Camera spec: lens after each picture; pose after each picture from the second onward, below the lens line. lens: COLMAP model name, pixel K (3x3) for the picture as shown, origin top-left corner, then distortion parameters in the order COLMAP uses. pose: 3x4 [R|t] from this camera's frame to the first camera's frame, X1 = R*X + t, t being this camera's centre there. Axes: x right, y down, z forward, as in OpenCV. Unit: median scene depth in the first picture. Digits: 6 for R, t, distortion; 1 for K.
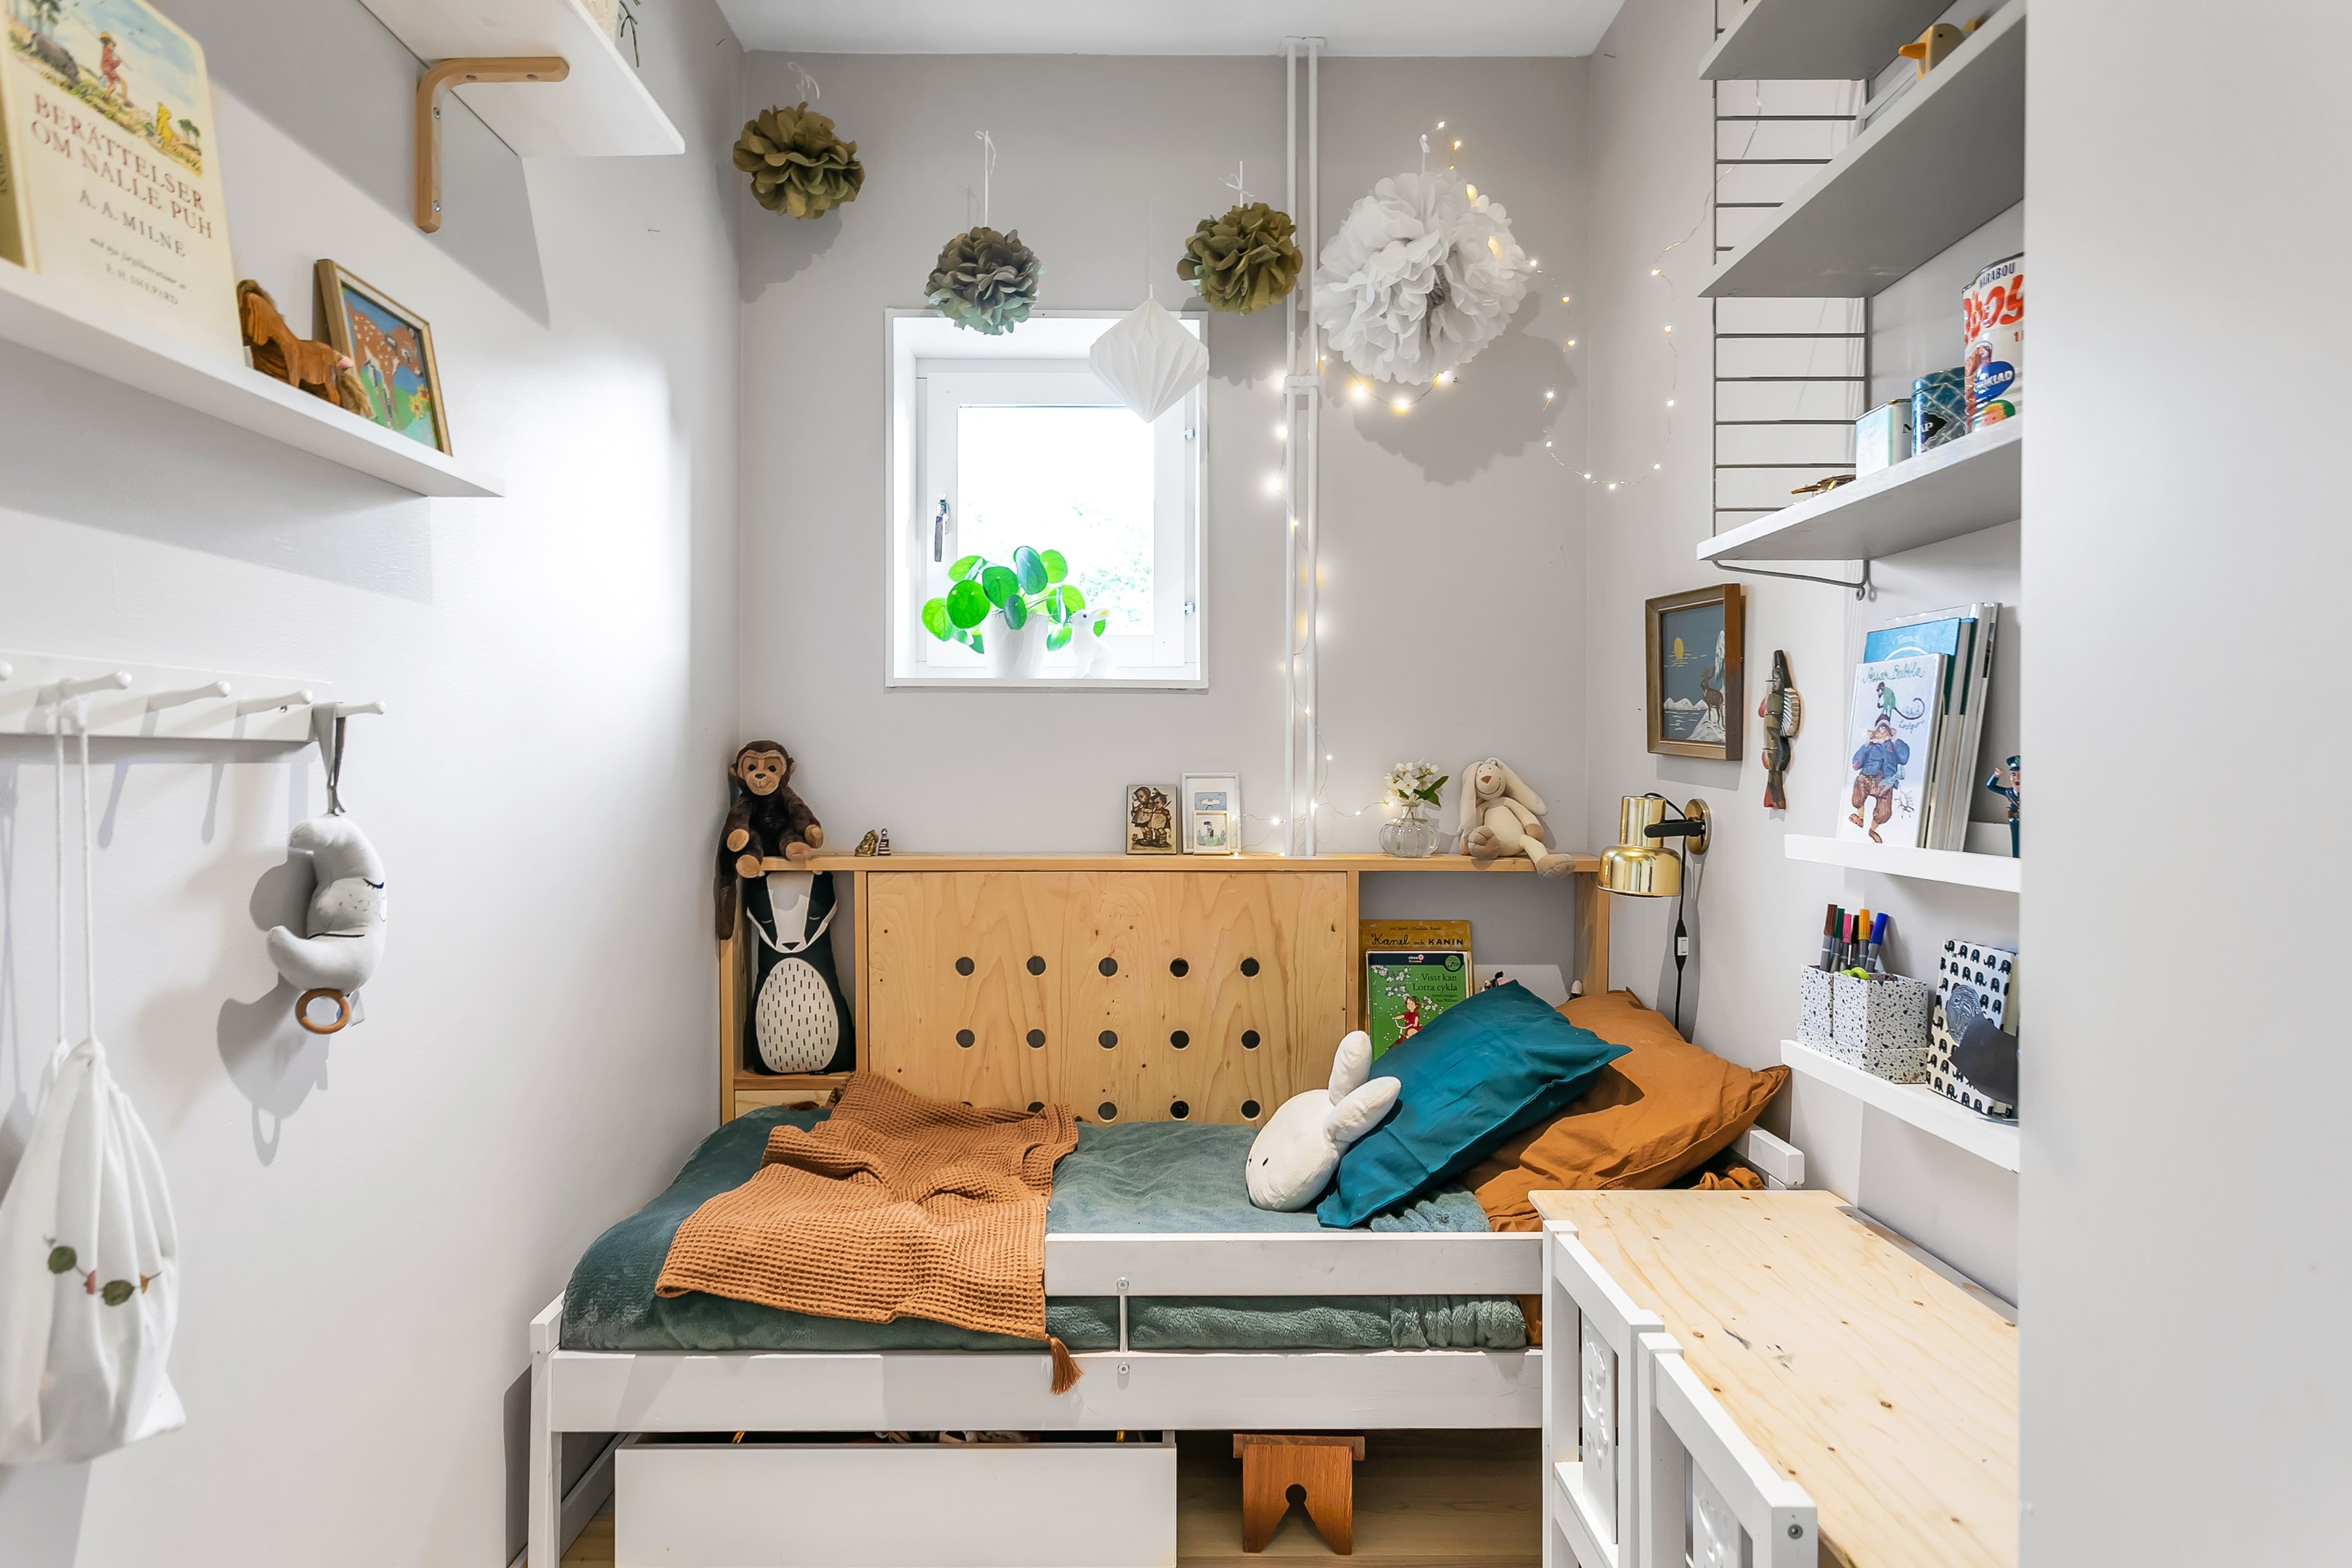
lens RADIAL K [[1324.9, 0, 1170.0], [0, 1324.9, 792.8], [0, 0, 1]] dist [-0.003974, 0.001401]
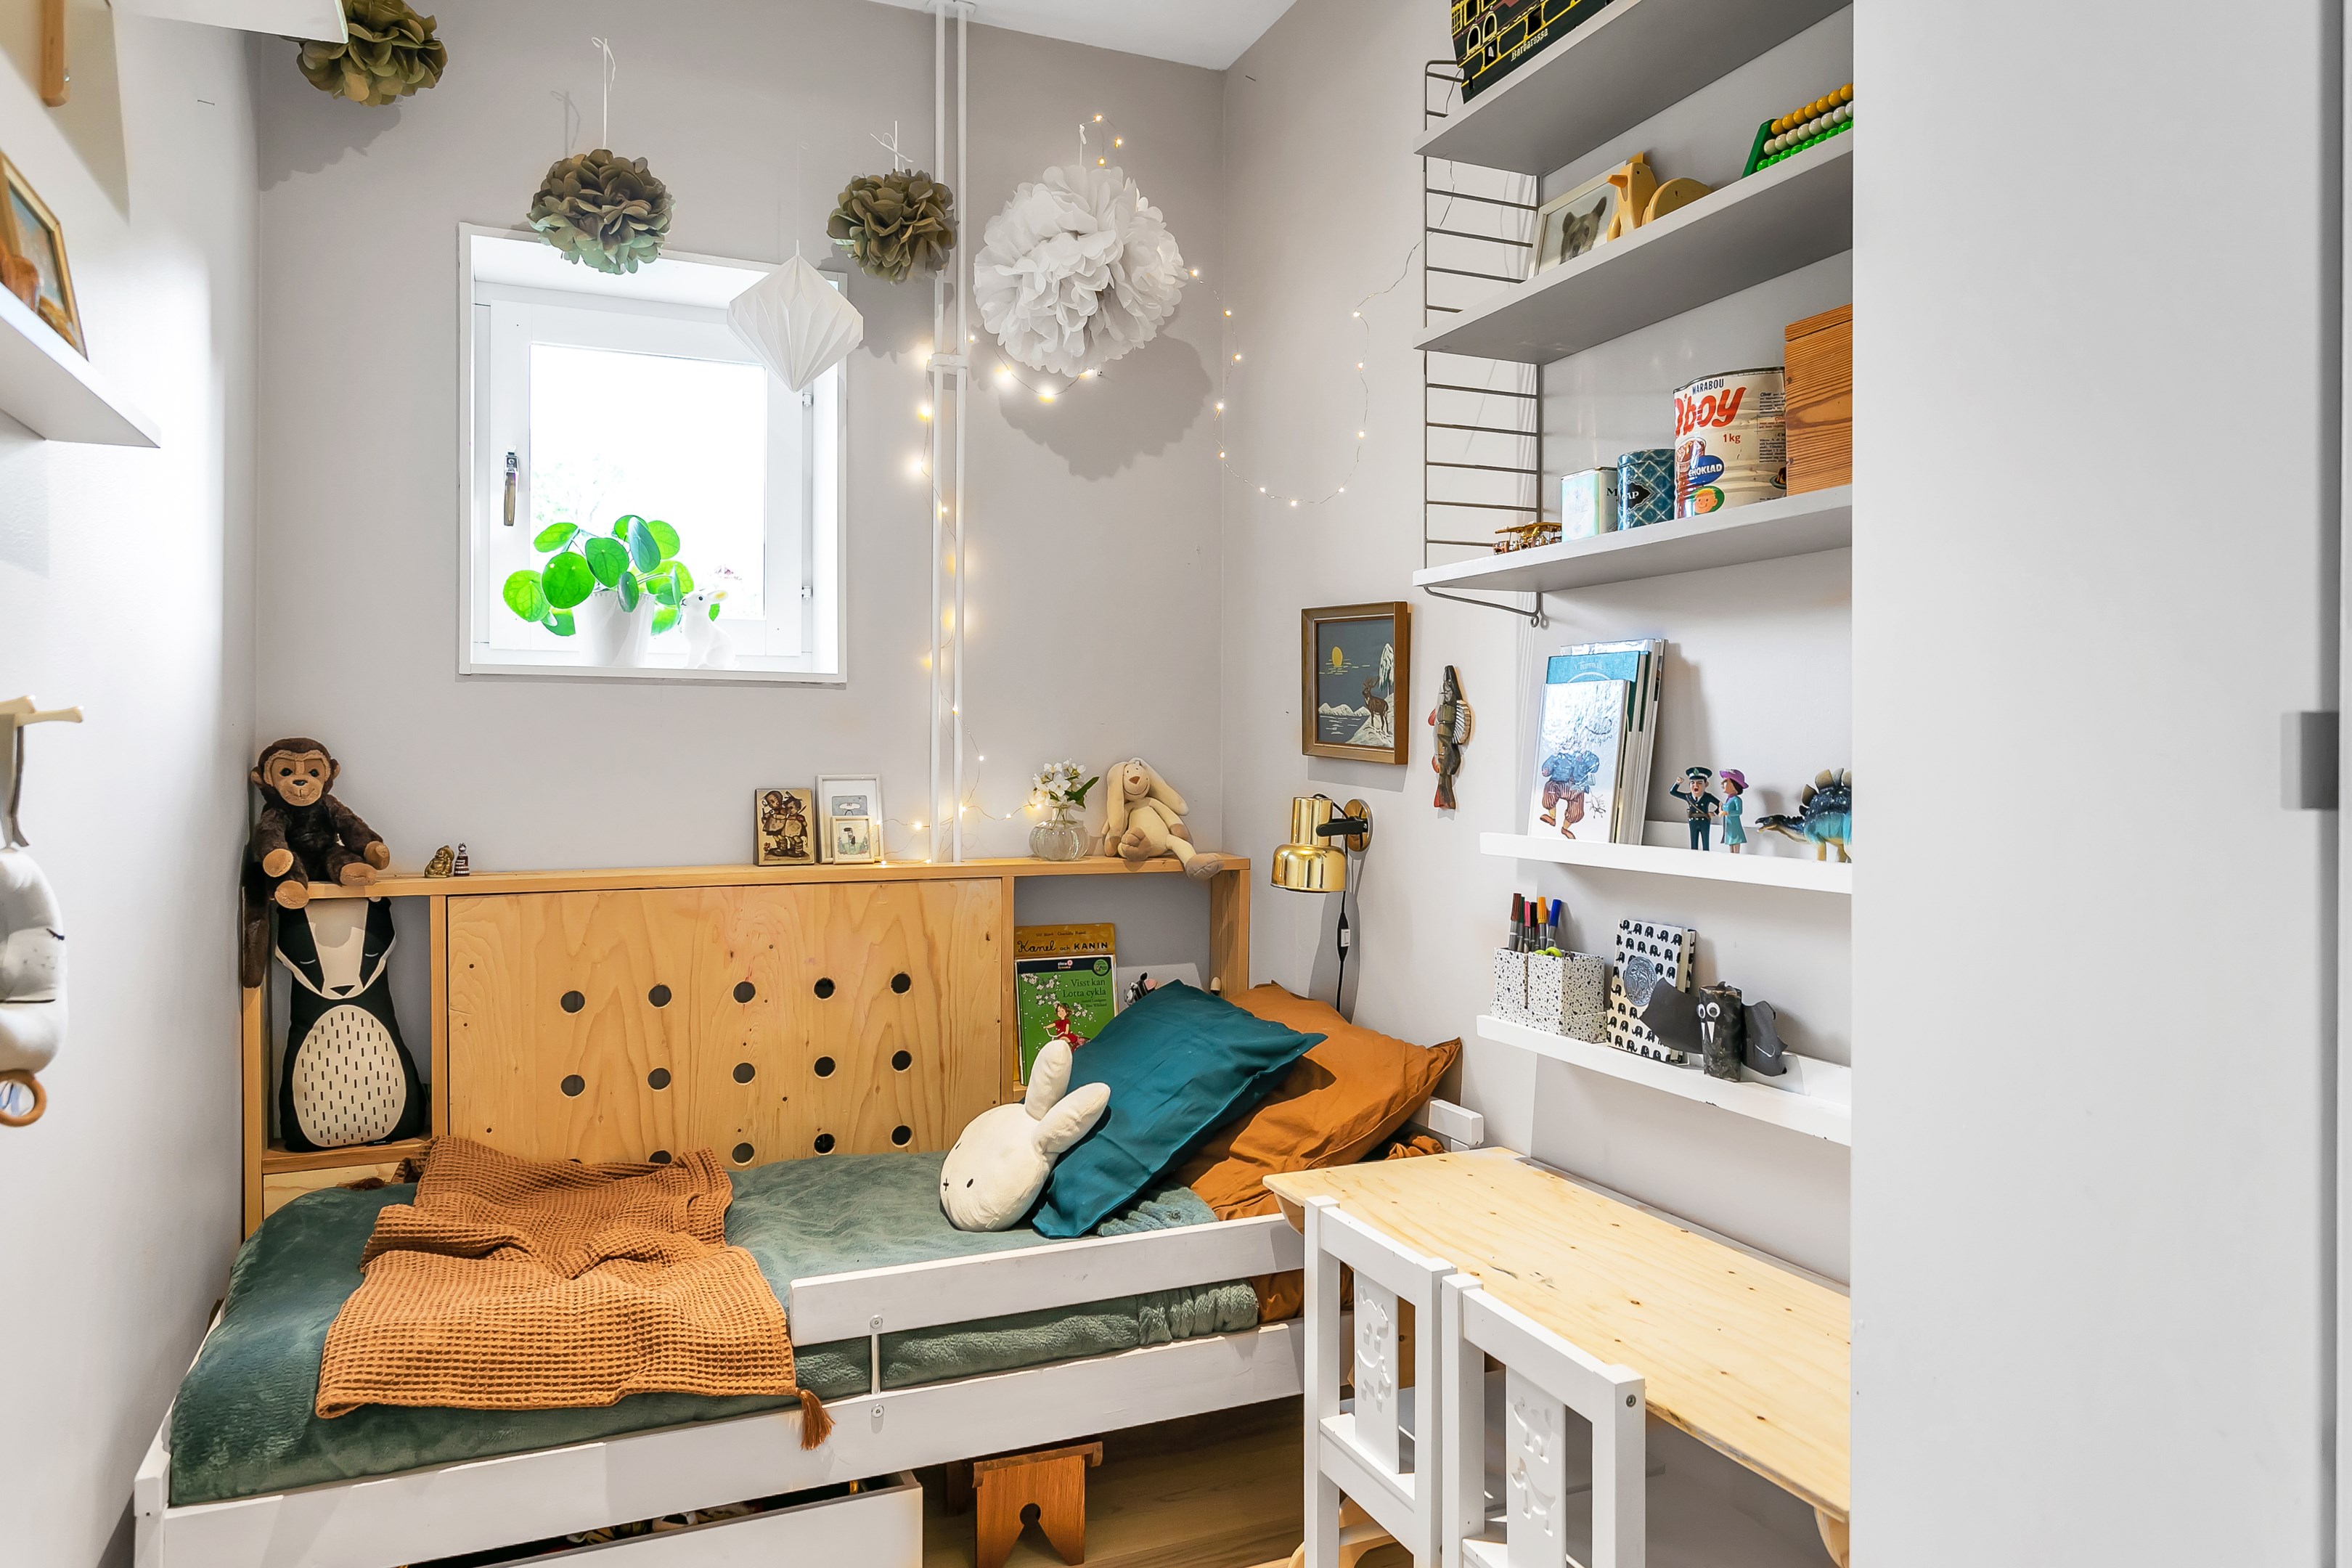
lens RADIAL K [[1497.3, 0, 1176.0], [0, 1497.3, 784.0], [0, 0, 1]] dist [-0.015190, 0.005229]
pose [[0.920261, -0.008216, 0.391219, -0.208047], [0.007749, 0.999966, 0.002772, -0.012062], [-0.391229, 0.000481, 0.920293, -0.054250]]
